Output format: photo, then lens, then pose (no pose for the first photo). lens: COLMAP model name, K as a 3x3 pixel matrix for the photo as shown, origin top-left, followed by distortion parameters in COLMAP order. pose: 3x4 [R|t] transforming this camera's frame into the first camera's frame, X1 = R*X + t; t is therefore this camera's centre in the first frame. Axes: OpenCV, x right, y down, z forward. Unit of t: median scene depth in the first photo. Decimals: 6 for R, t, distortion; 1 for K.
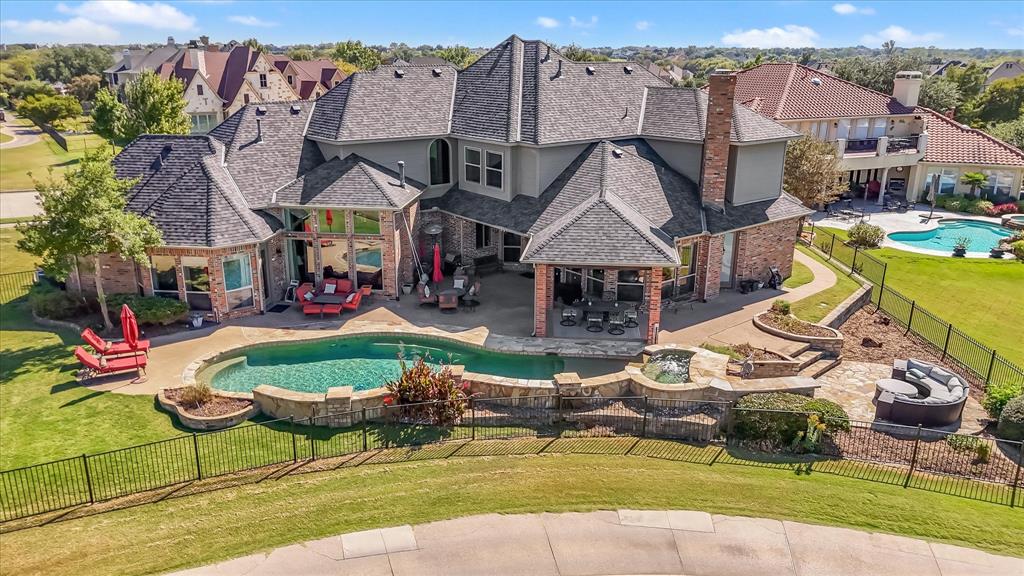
lens RADIAL K [[751.3, 0, 504.1], [0, 751.3, 285.6], [0, 0, 1]] dist [0.056329, 0.000040]
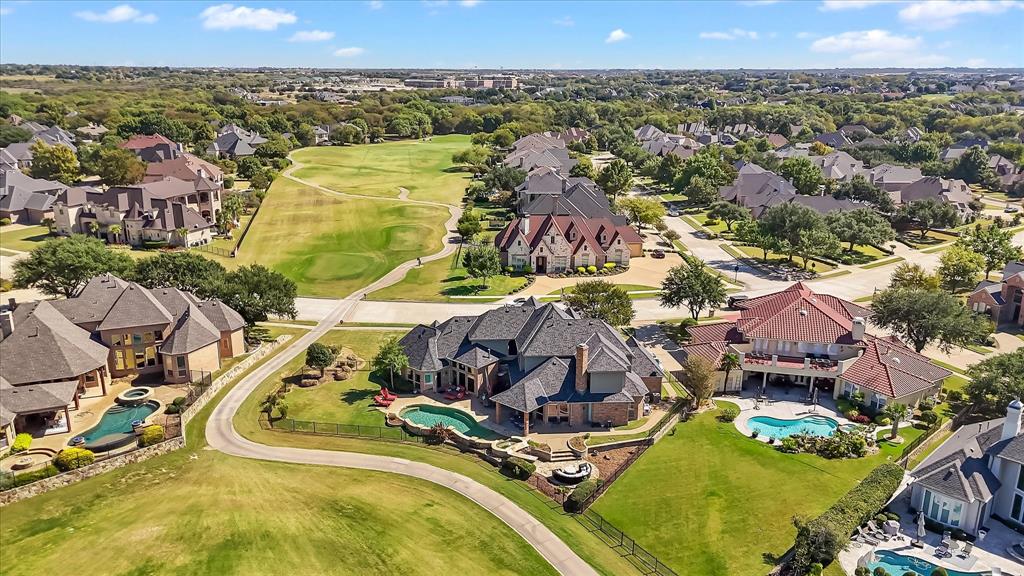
lens RADIAL K [[751.3, 0, 513.3], [0, 751.3, 289.2], [0, 0, 1]] dist [0.056329, 0.000040]
pose [[0.833022, 0.162220, -0.528923, 1.542338], [-0.169399, 0.984916, 0.035280, -0.557930], [0.526668, 0.060210, 0.847936, -1.491288]]
